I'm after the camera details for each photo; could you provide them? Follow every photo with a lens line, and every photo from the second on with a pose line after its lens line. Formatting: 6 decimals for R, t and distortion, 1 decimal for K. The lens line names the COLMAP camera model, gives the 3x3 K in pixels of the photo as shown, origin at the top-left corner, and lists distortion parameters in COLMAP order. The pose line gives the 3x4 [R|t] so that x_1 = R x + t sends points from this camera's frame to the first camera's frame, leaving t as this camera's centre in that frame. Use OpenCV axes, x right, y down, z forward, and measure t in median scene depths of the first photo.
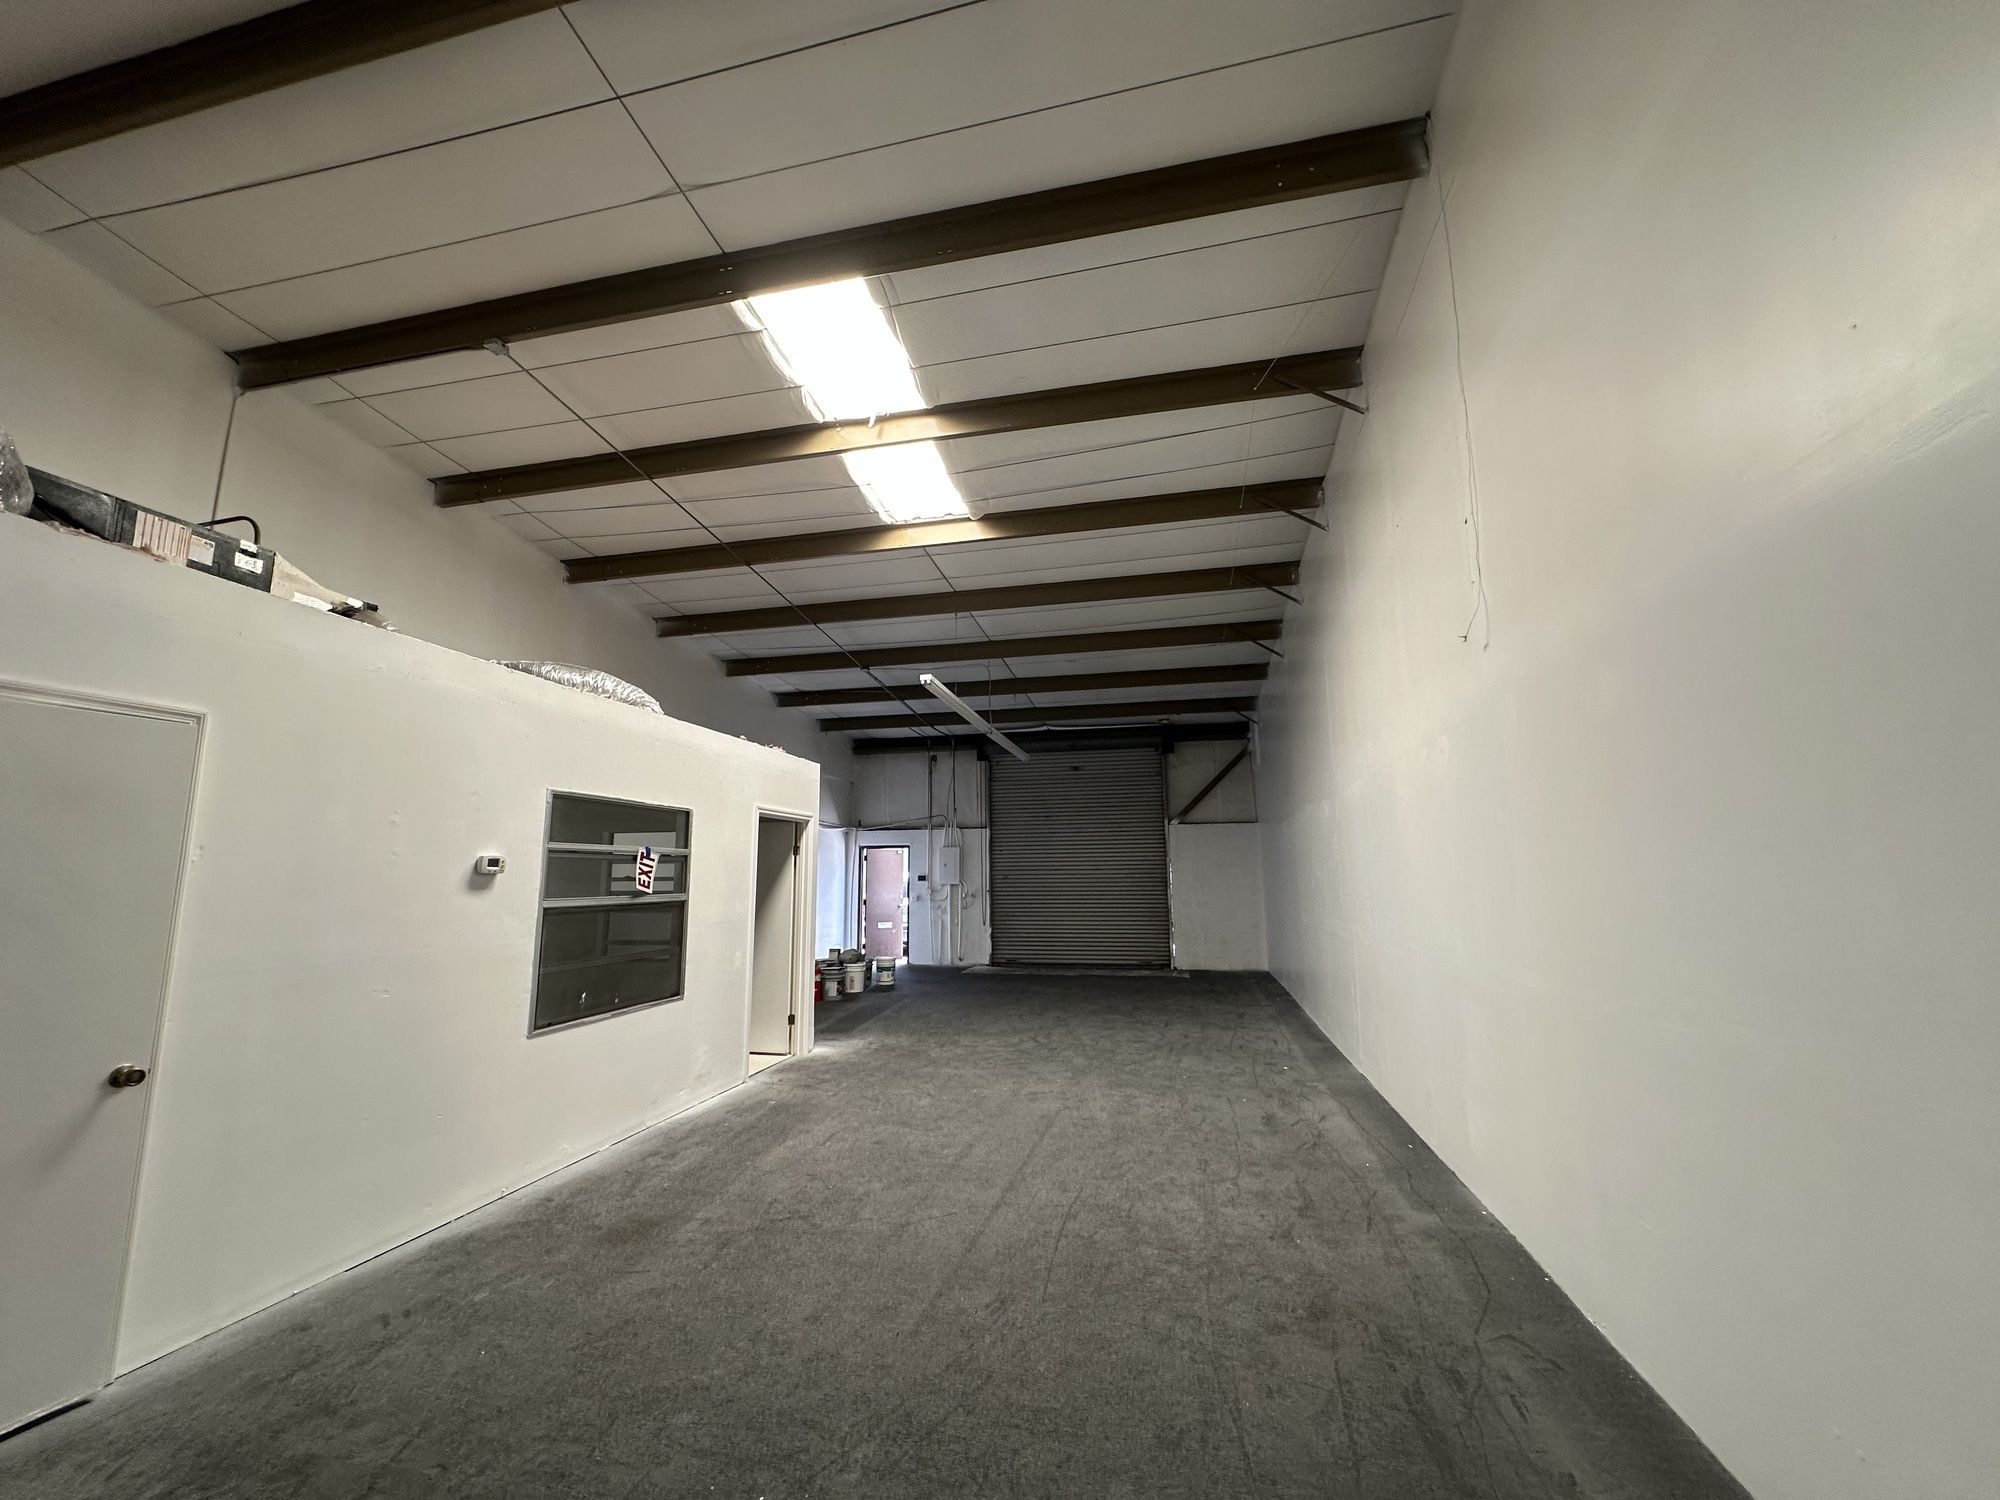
lens RADIAL K [[795.4, 0, 1012.9], [0, 795.4, 739.9], [0, 0, 1]] dist [-0.000701, -0.000016]
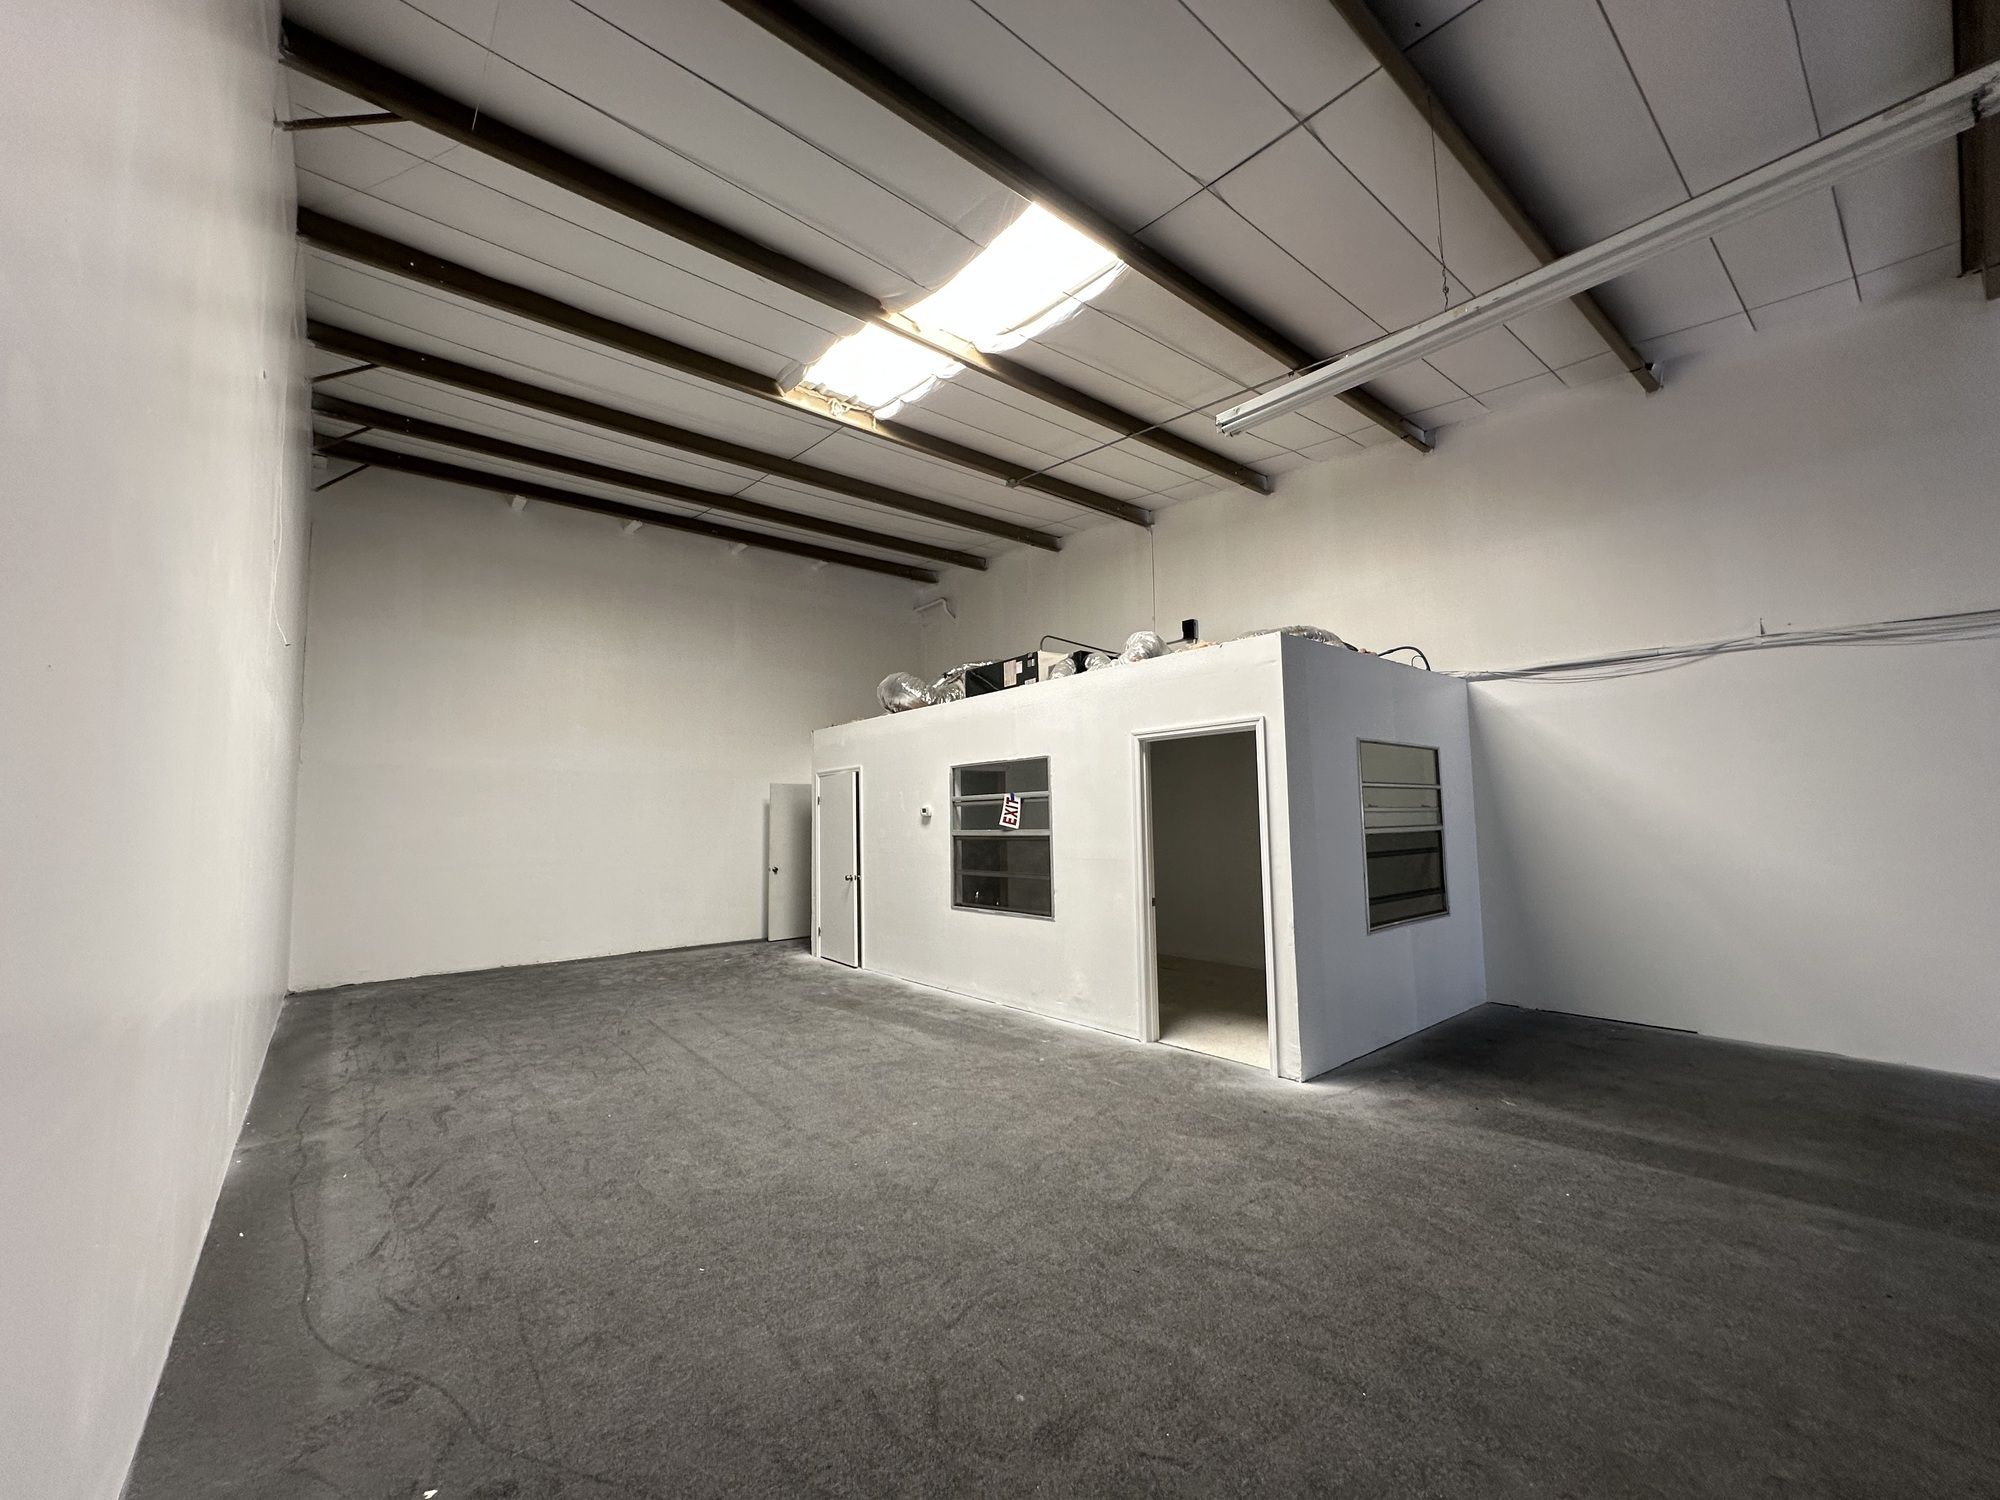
lens RADIAL K [[801.1, 0, 983.0], [0, 801.1, 748.6], [0, 0, 1]] dist [-0.001980, 0.000827]
pose [[-0.636256, -0.049920, -0.769861, 0.606049], [0.153642, 0.969716, -0.189857, 0.320035], [0.756024, -0.239081, -0.609317, 1.865412]]
